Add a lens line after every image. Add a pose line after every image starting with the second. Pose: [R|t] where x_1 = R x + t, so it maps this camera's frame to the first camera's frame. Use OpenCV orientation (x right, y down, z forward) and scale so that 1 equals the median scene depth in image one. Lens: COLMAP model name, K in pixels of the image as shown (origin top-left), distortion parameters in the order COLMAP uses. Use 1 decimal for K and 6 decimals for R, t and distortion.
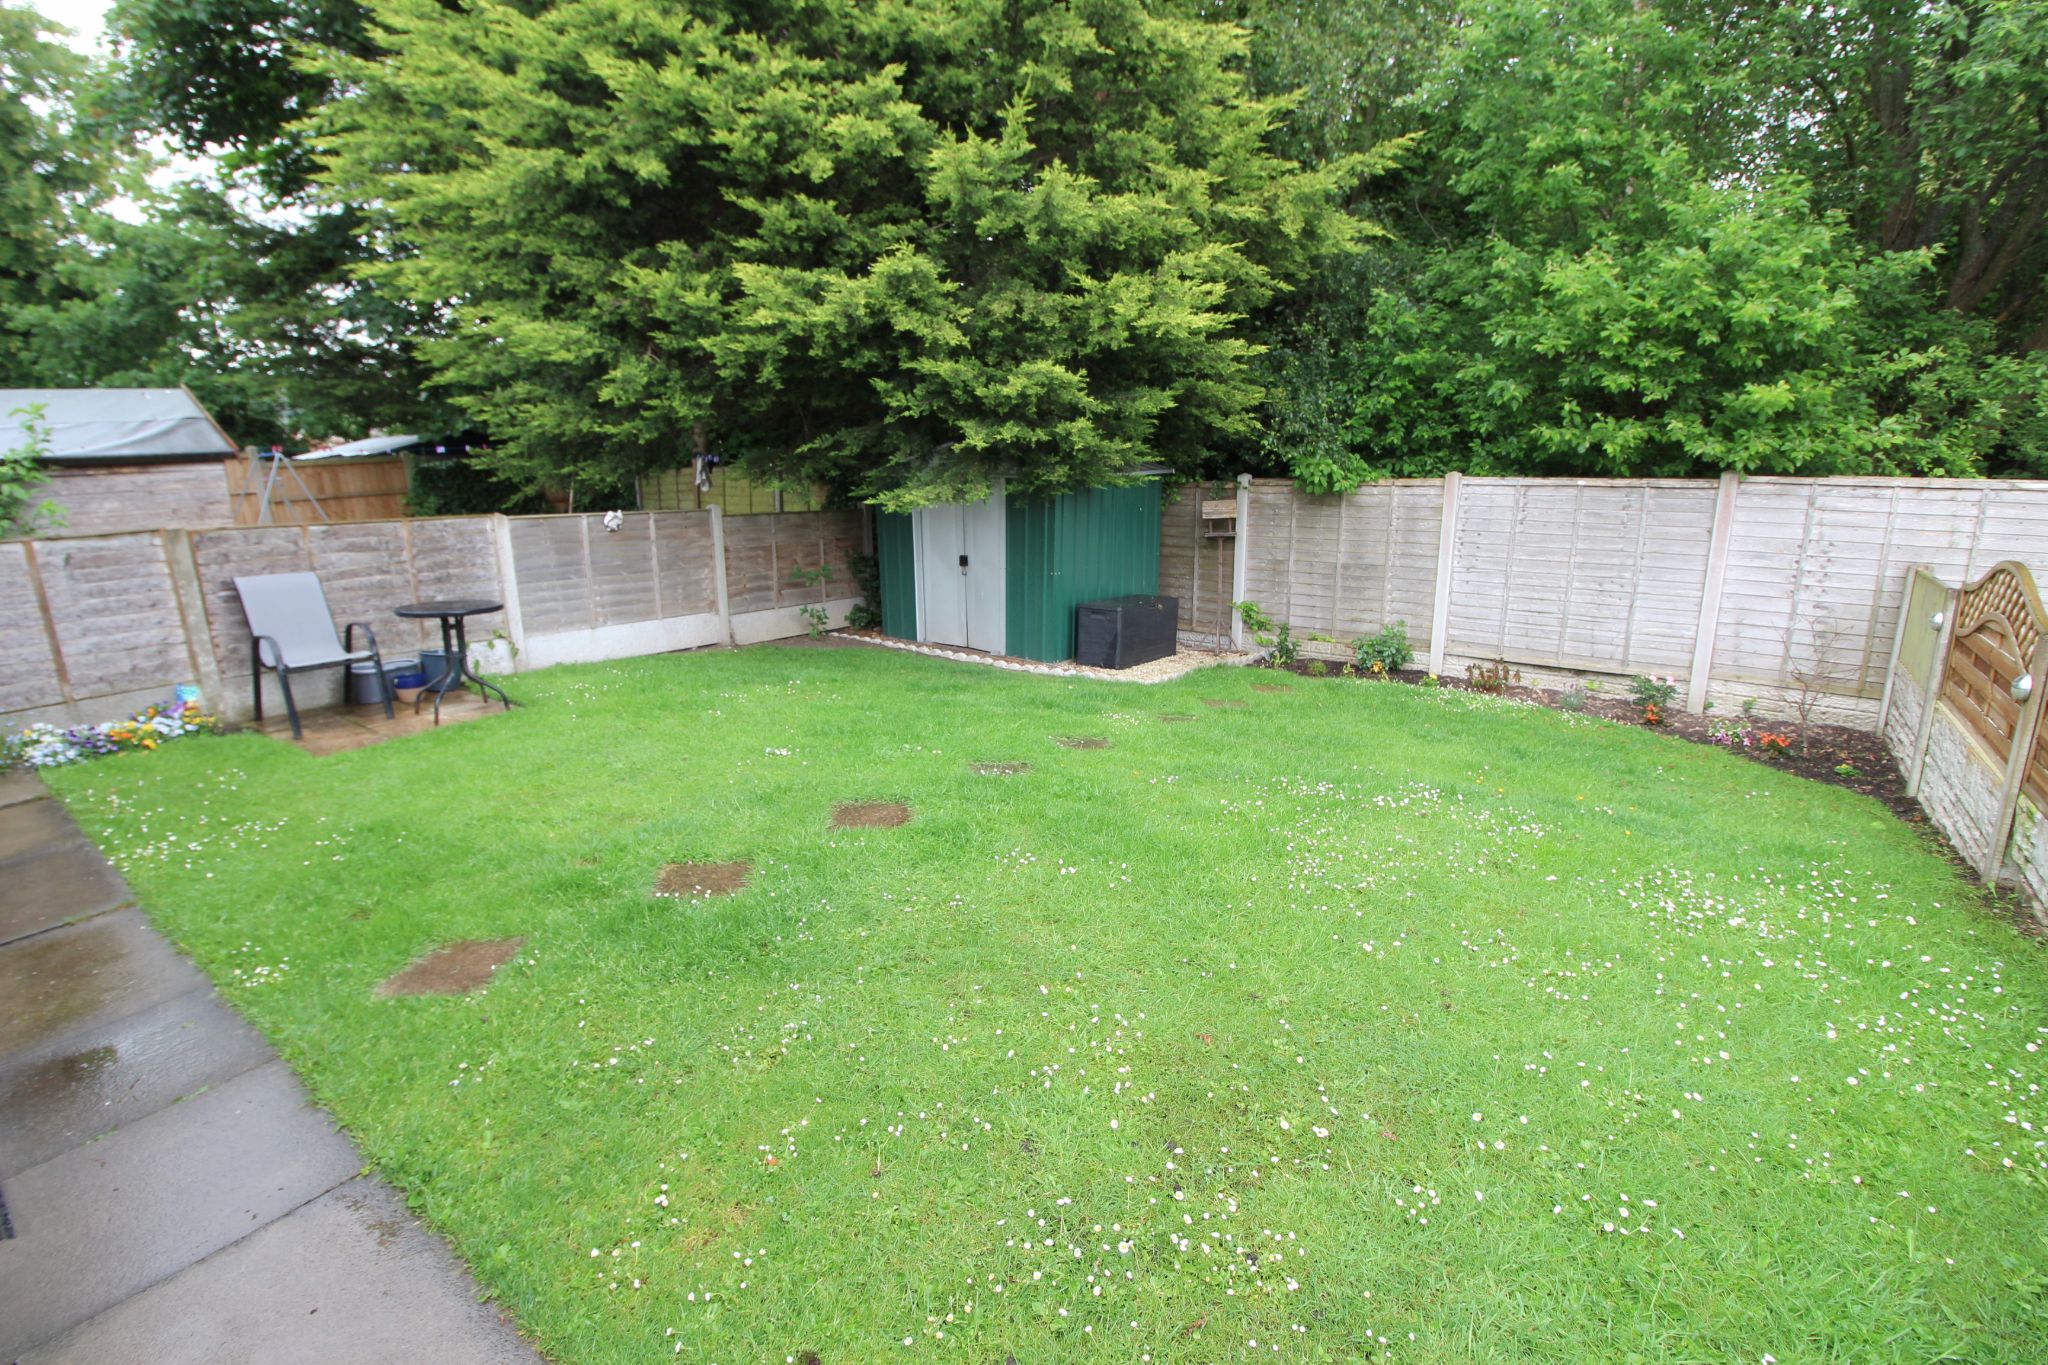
lens RADIAL K [[952.4, 0, 1013.2], [0, 952.4, 674.1], [0, 0, 1]] dist [0.001548, -0.008554]
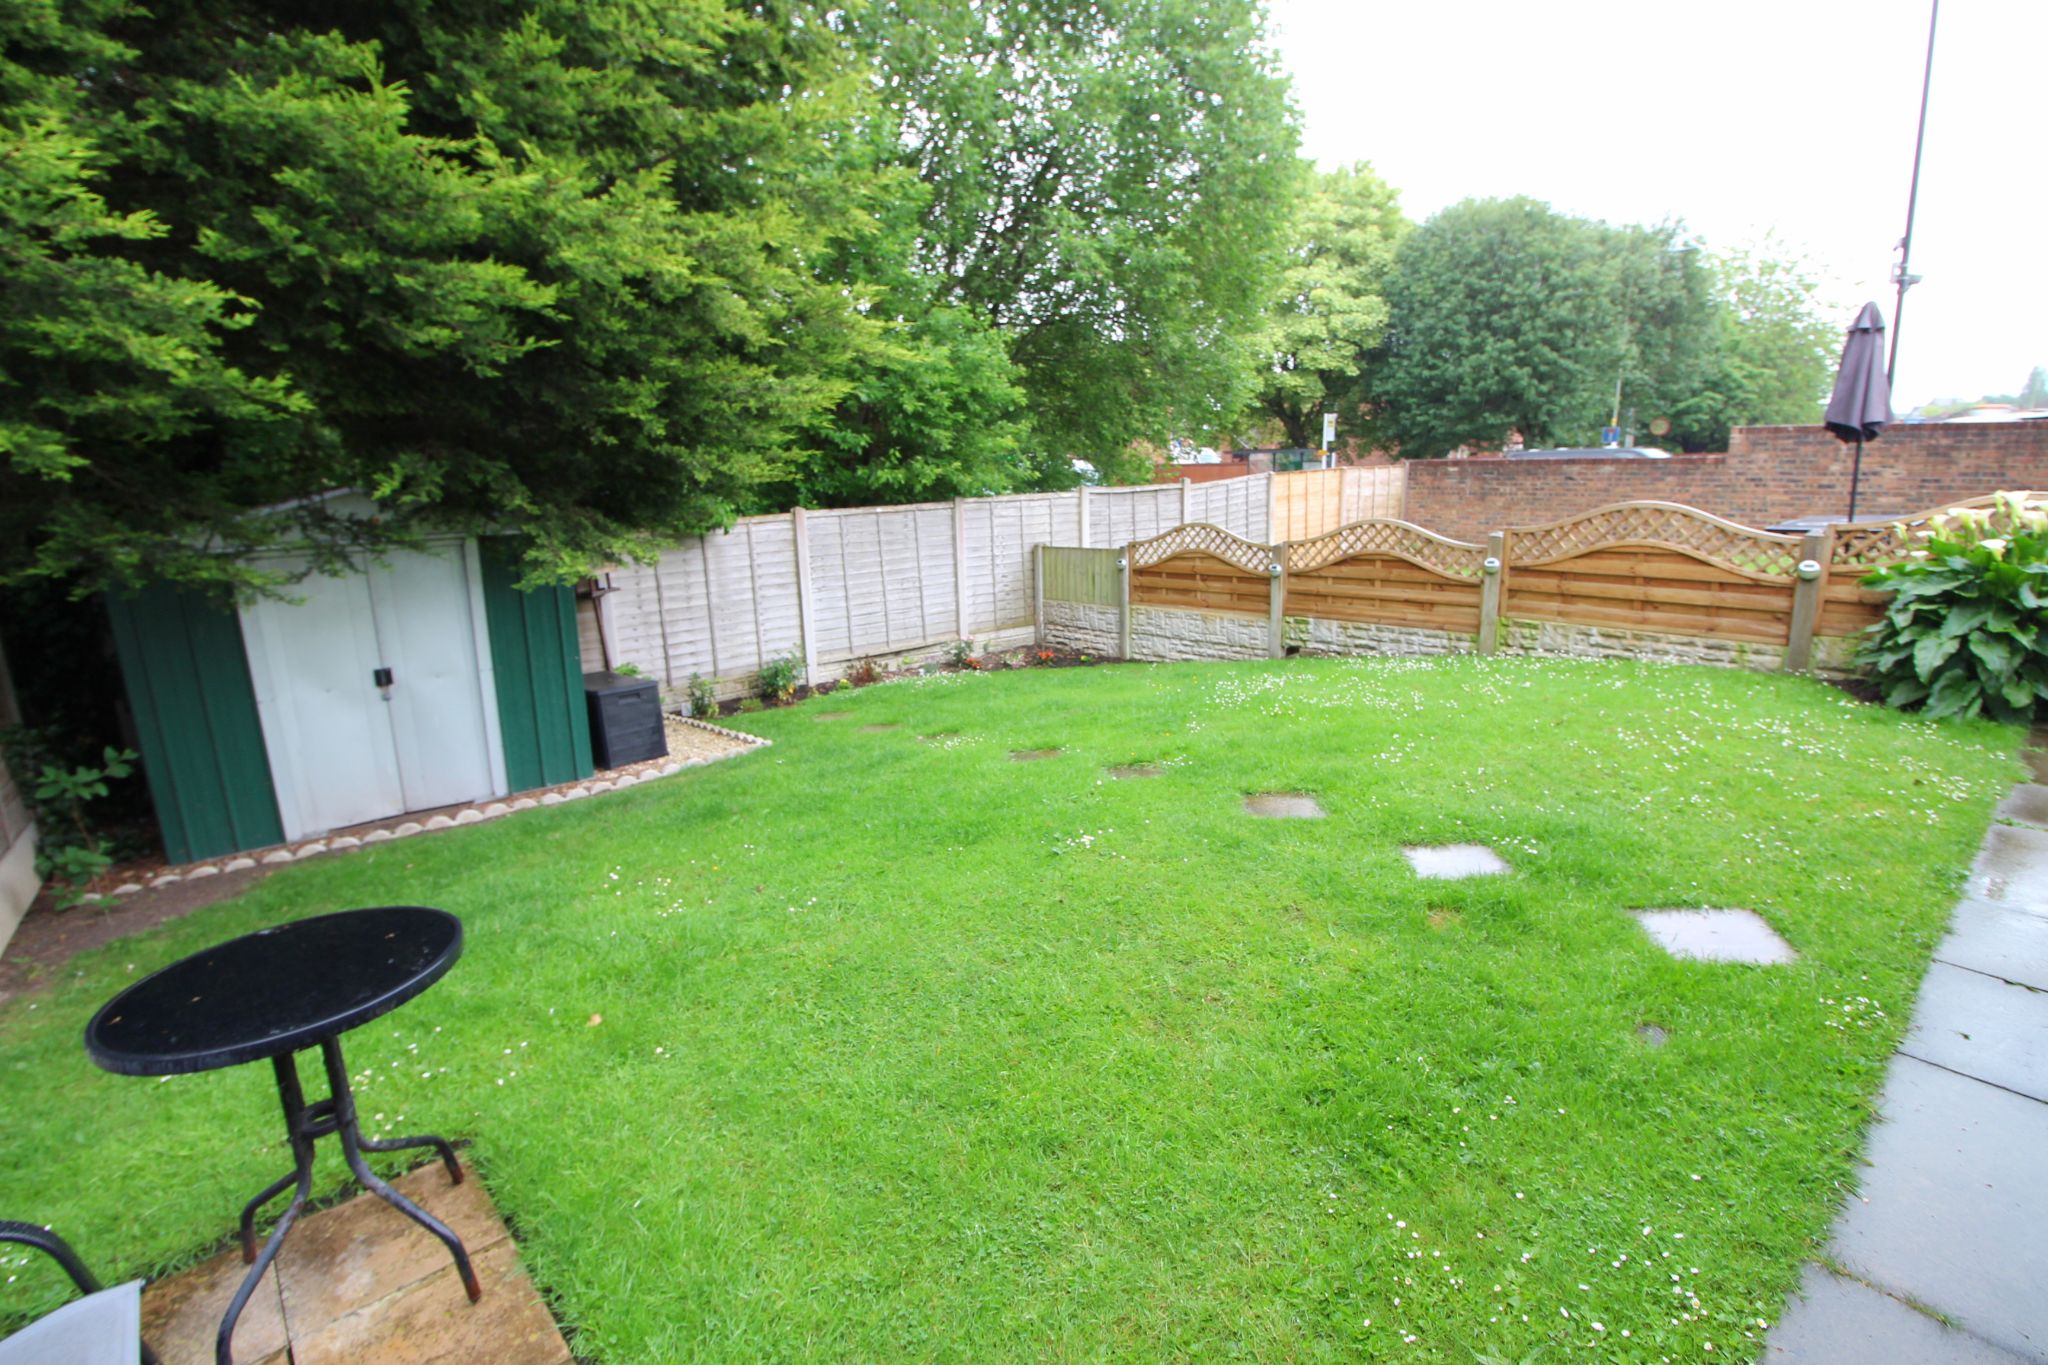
lens RADIAL K [[952.4, 0, 1013.2], [0, 952.4, 674.1], [0, 0, 1]] dist [0.001548, -0.008554]
pose [[0.228585, -0.194684, 0.953859, -0.571735], [0.274641, 0.952899, 0.128672, -0.091631], [-0.933981, 0.232557, 0.271287, 0.463066]]
